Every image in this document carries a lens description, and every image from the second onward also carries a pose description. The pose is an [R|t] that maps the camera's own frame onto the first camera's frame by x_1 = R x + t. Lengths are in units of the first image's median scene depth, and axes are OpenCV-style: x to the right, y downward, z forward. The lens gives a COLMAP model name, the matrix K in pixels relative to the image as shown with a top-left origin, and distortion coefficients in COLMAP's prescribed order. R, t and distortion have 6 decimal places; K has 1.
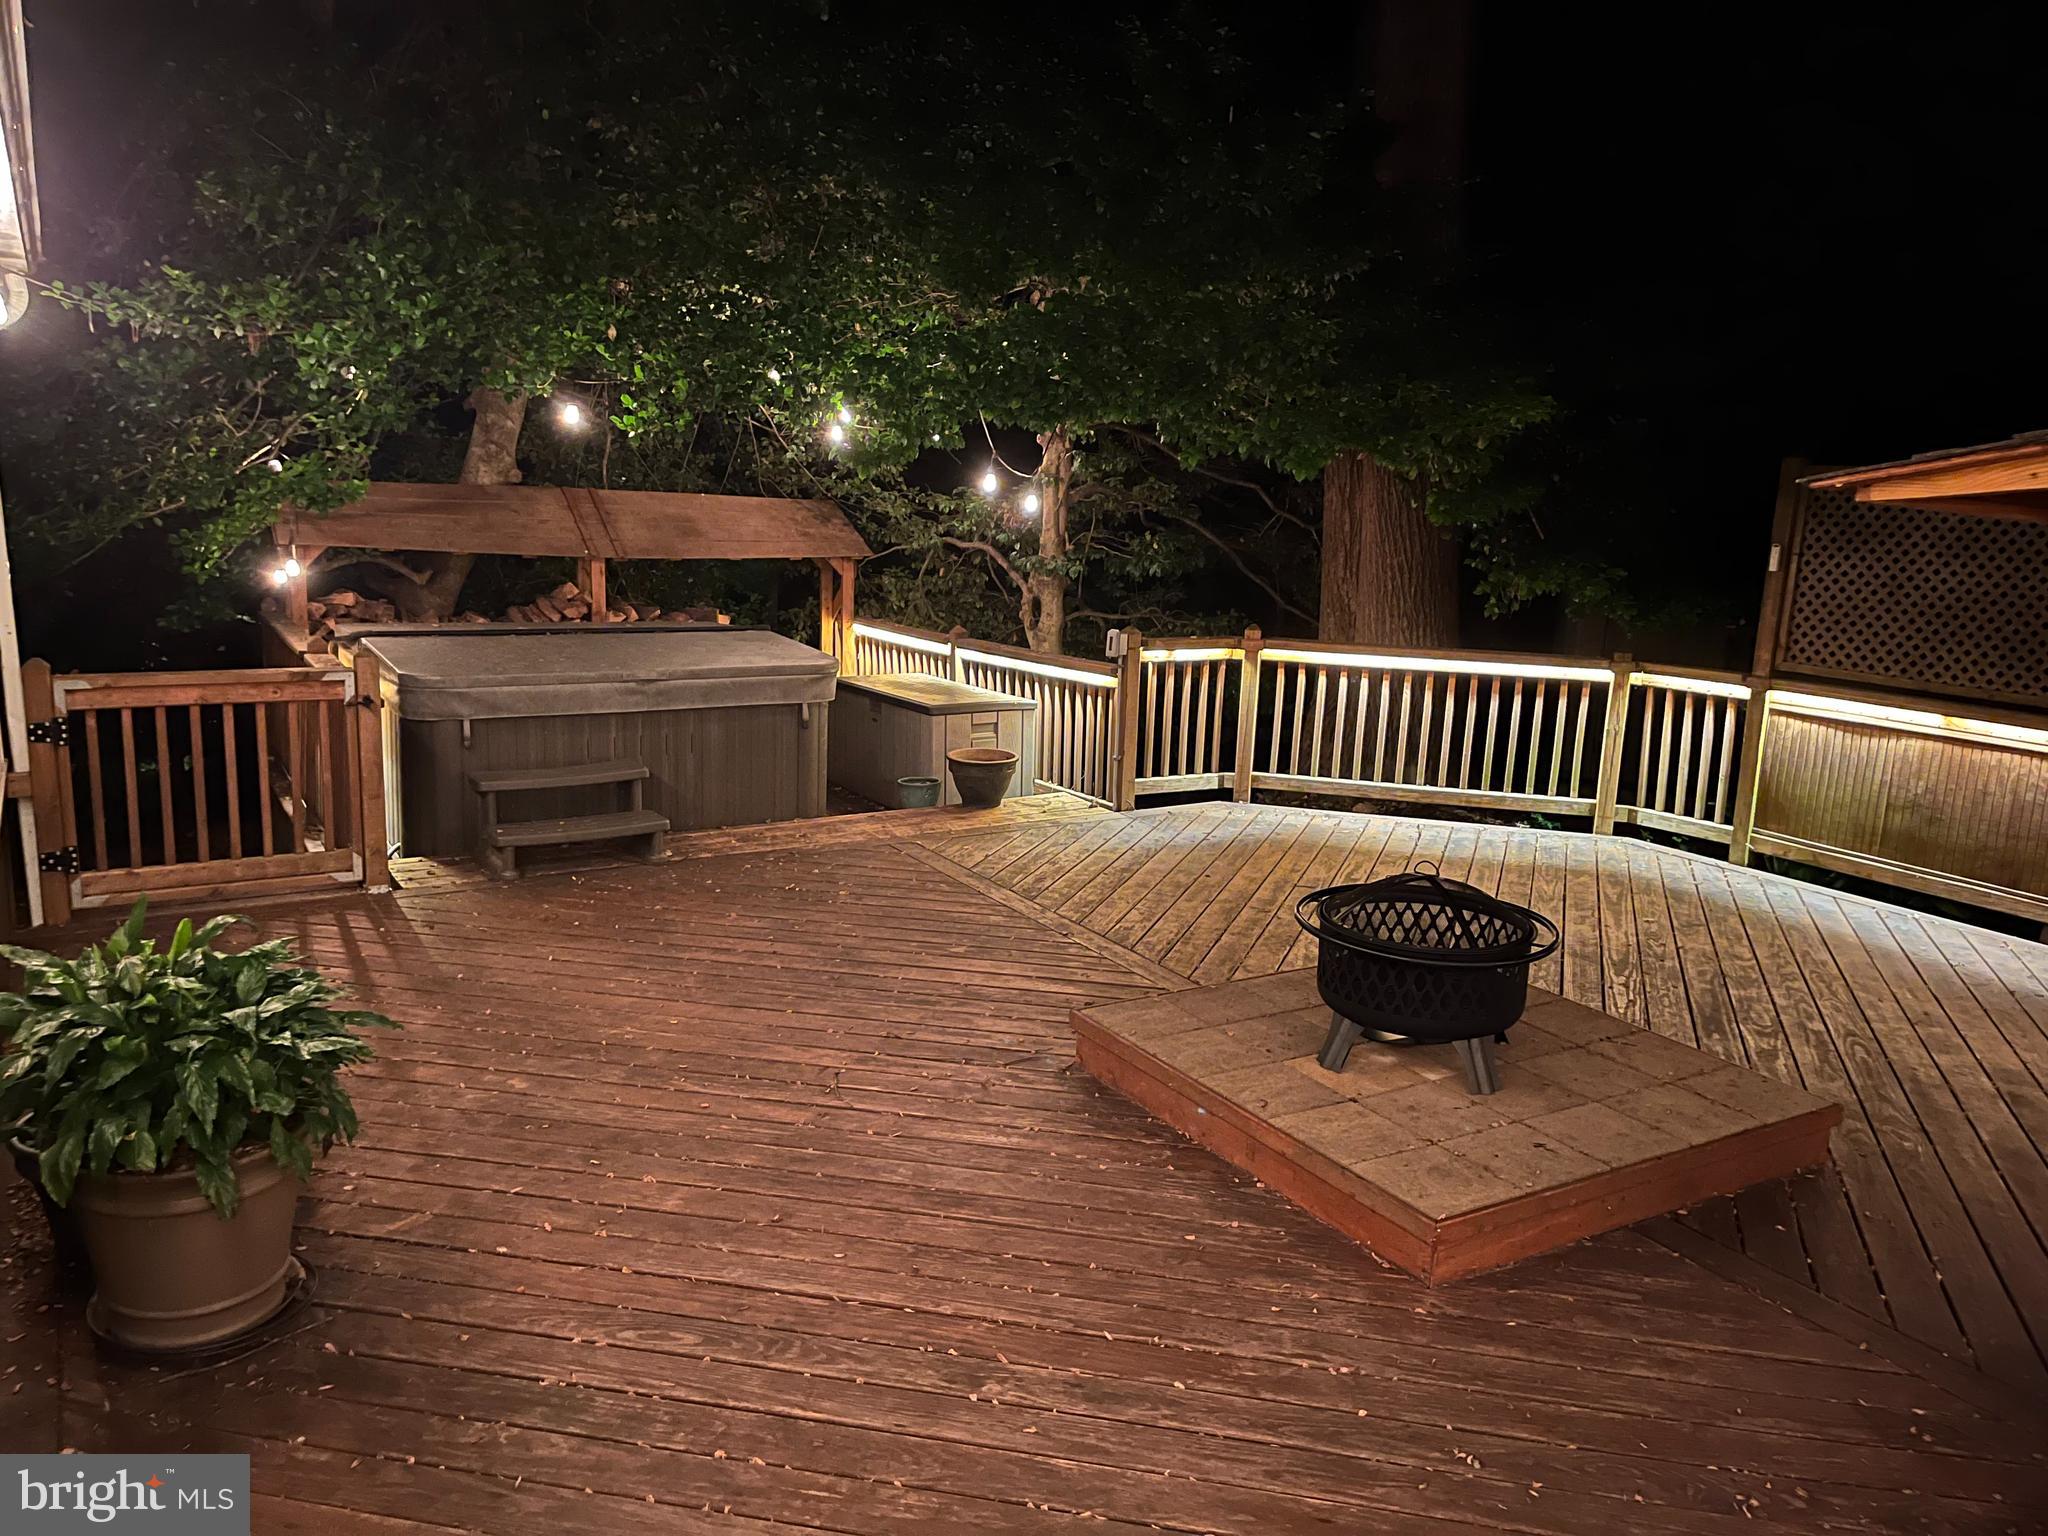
lens RADIAL K [[1556.8, 0, 1012.5], [0, 1556.8, 771.4], [0, 0, 1]] dist [0.070434, -0.085672]
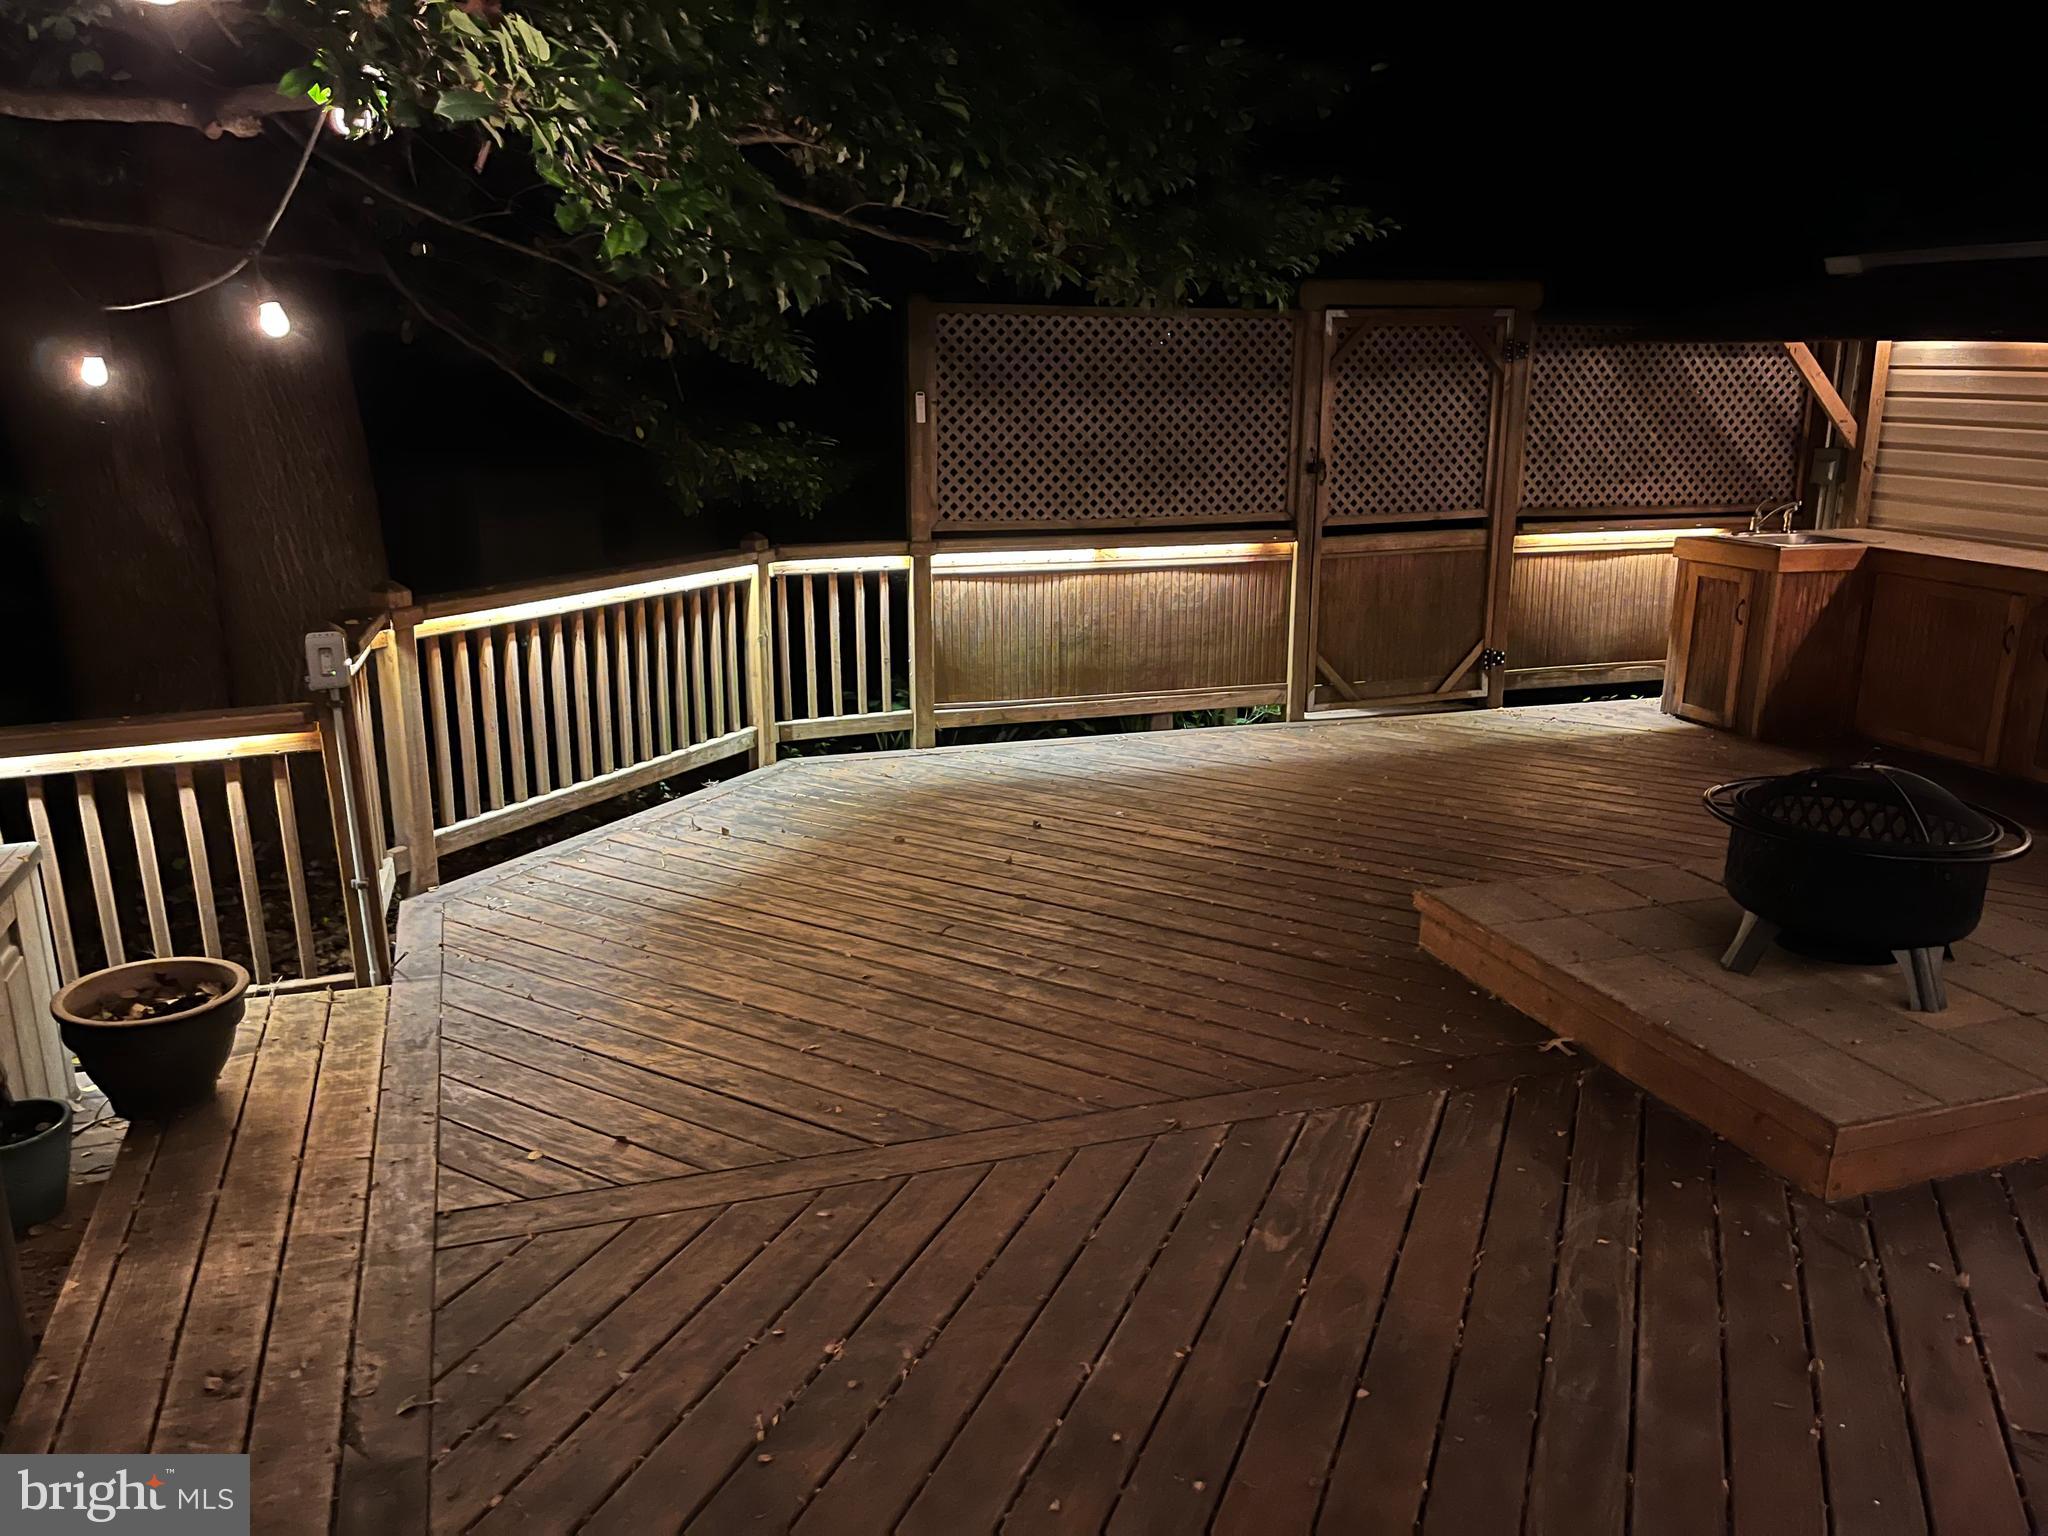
lens RADIAL K [[1556.8, 0, 1010.5], [0, 1556.8, 769.4], [0, 0, 1]] dist [0.070434, -0.085672]
pose [[0.195250, -0.274979, 0.941416, -0.412159], [0.186834, 0.952741, 0.239538, -0.144784], [-0.962793, 0.129119, 0.237398, 0.772298]]
